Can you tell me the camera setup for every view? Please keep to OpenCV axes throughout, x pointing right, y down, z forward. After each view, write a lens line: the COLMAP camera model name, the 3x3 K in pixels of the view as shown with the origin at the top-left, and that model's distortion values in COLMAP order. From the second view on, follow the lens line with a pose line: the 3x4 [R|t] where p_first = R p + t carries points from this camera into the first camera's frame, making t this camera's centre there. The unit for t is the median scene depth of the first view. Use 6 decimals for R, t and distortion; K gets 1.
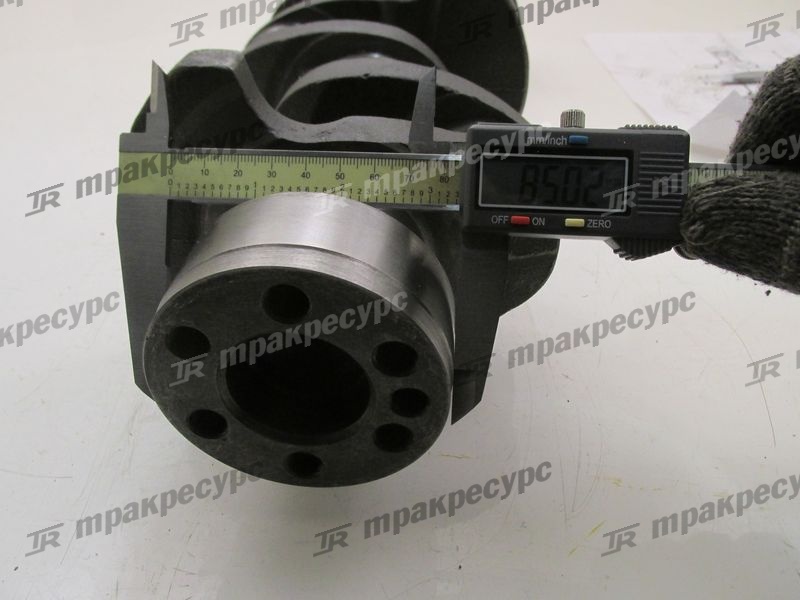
lens RADIAL K [[675.9, 0, 400.0], [0, 675.9, 300.0], [0, 0, 1]] dist [-0.002959, -0.001812]
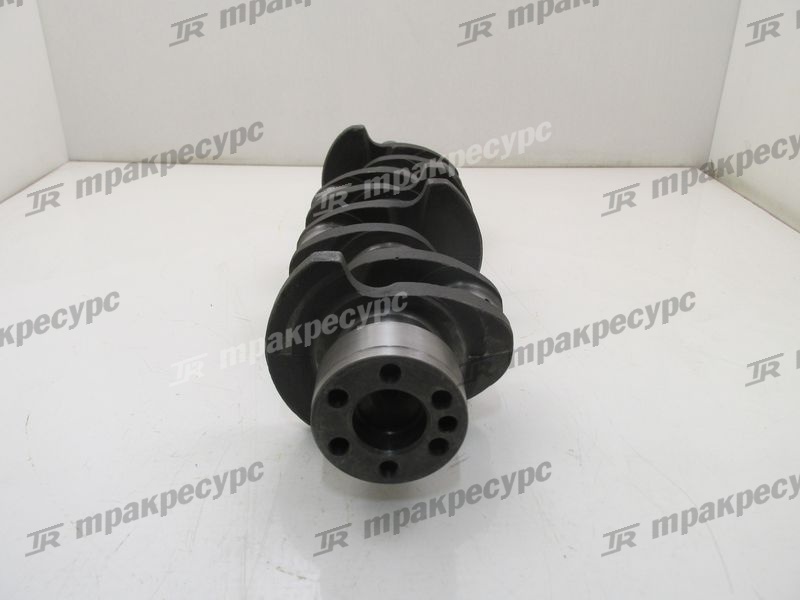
lens RADIAL K [[675.9, 0, 400.0], [0, 675.9, 300.0], [0, 0, 1]] dist [-0.002959, -0.001812]
pose [[0.995086, -0.042509, 0.089430, -0.266143], [0.059877, 0.977648, -0.201541, 0.173937], [-0.078863, 0.205905, 0.975389, -0.923003]]
